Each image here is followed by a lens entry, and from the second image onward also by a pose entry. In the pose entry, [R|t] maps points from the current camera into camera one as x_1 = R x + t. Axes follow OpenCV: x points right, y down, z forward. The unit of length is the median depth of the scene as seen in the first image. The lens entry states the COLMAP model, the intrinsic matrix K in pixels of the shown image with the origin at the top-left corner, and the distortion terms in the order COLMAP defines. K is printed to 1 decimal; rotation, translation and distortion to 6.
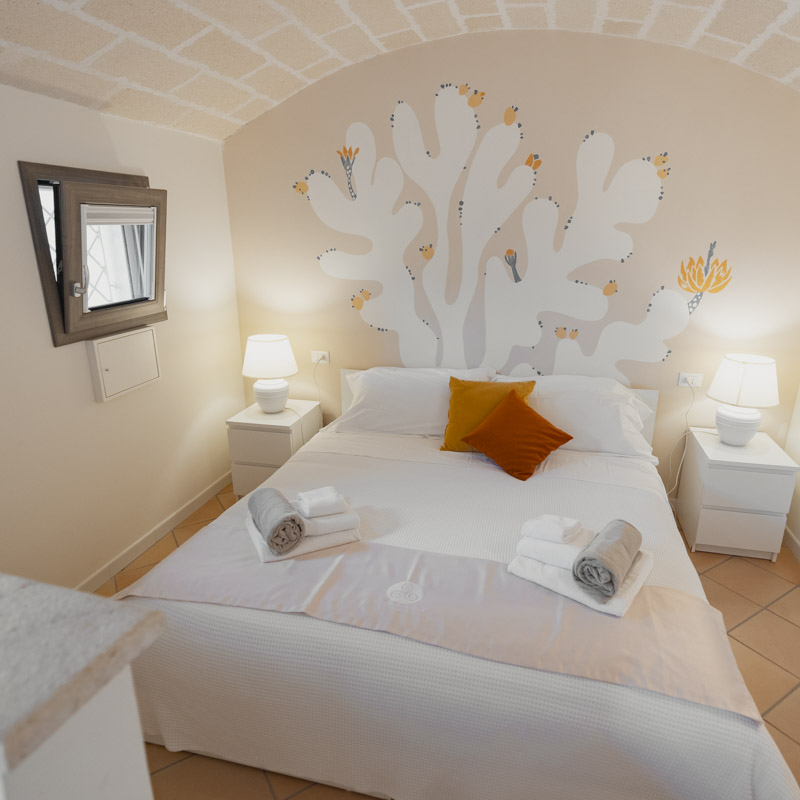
lens RADIAL K [[549.3, 0, 402.6], [0, 549.3, 400.9], [0, 0, 1]] dist [0.008663, -0.002372]
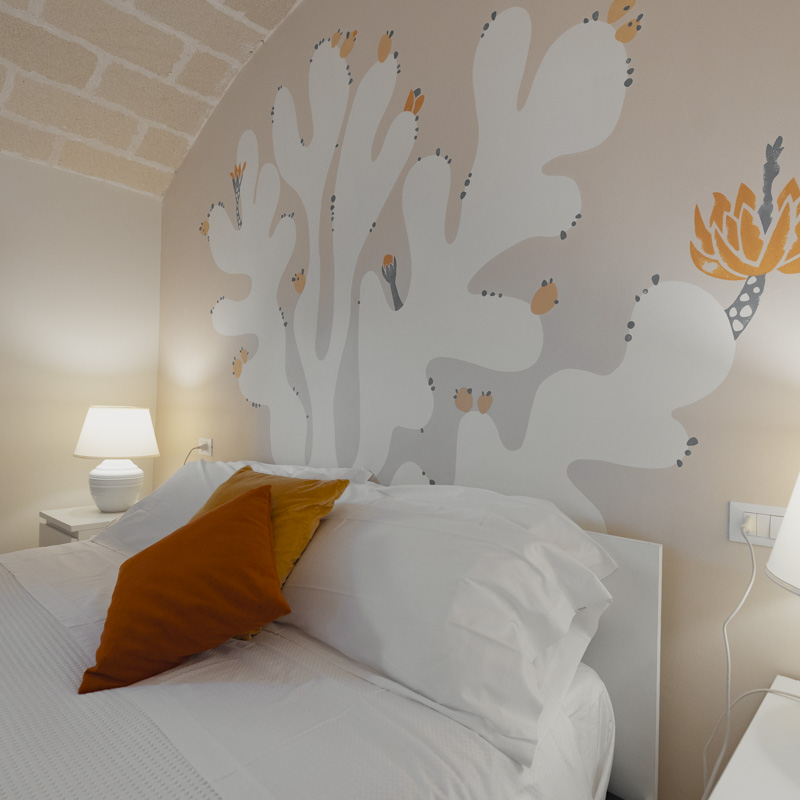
lens RADIAL K [[549.3, 0, 398.0], [0, 549.3, 400.1], [0, 0, 1]] dist [0.008663, -0.002372]
pose [[0.885320, 0.019102, -0.464590, 0.480814], [-0.161969, 0.949248, -0.269619, 0.017113], [0.435861, 0.313949, 0.843482, 0.588831]]
